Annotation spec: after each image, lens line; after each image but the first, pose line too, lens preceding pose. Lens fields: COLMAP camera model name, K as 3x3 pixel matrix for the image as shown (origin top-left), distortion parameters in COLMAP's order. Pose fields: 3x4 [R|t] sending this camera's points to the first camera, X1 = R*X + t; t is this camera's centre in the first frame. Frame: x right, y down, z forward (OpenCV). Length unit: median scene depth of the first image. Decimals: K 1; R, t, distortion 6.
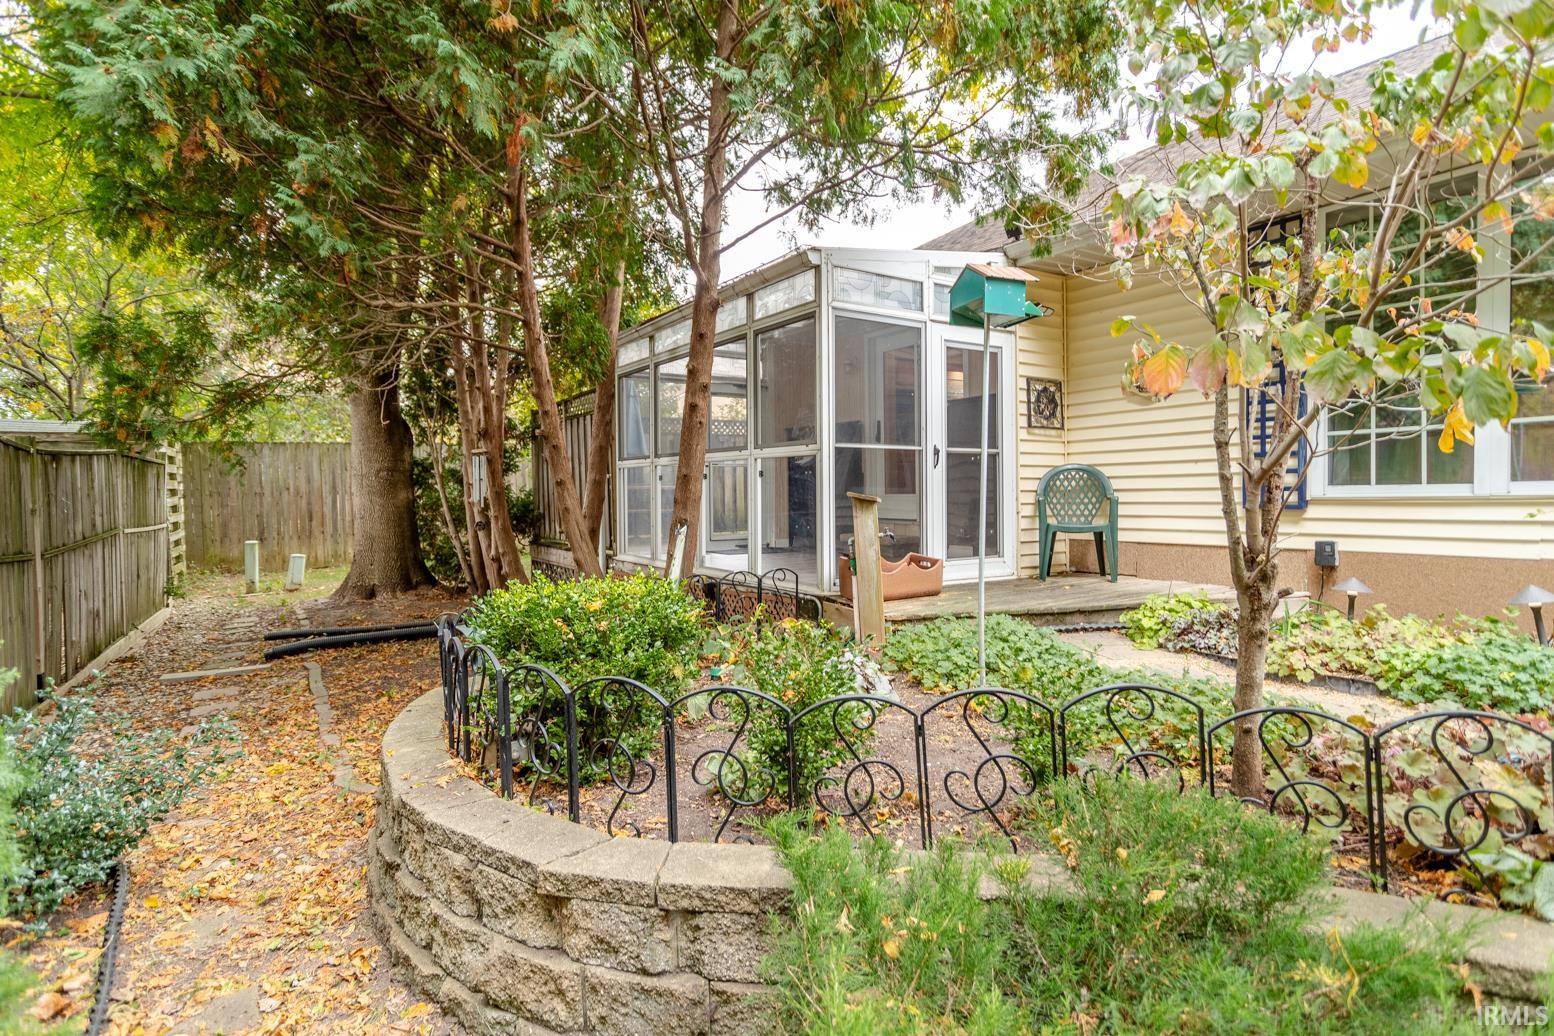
lens RADIAL K [[885.5, 0, 775.9], [0, 885.5, 529.6], [0, 0, 1]] dist [-0.018643, -0.001082]
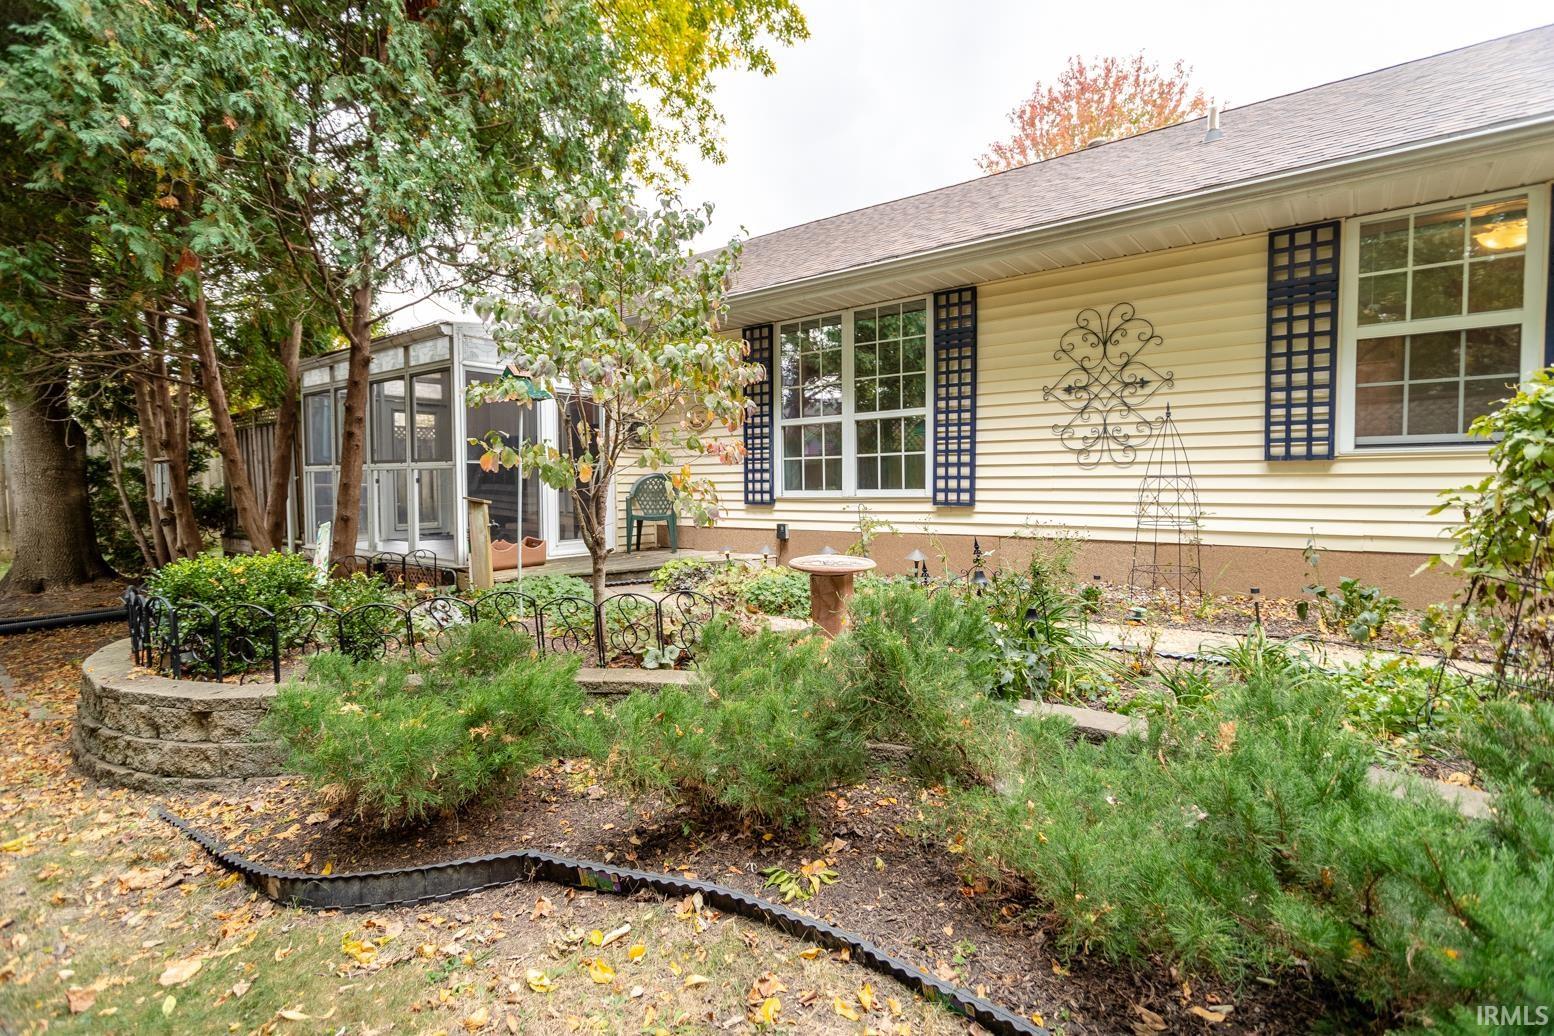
lens RADIAL K [[754.6, 0, 778.0], [0, 754.6, 521.3], [0, 0, 1]] dist [0.000236, 0.000419]
pose [[0.937430, -0.015952, 0.347808, 0.094177], [0.013838, 0.999868, 0.008562, -0.003147], [-0.347899, -0.003213, 0.937527, -0.260038]]
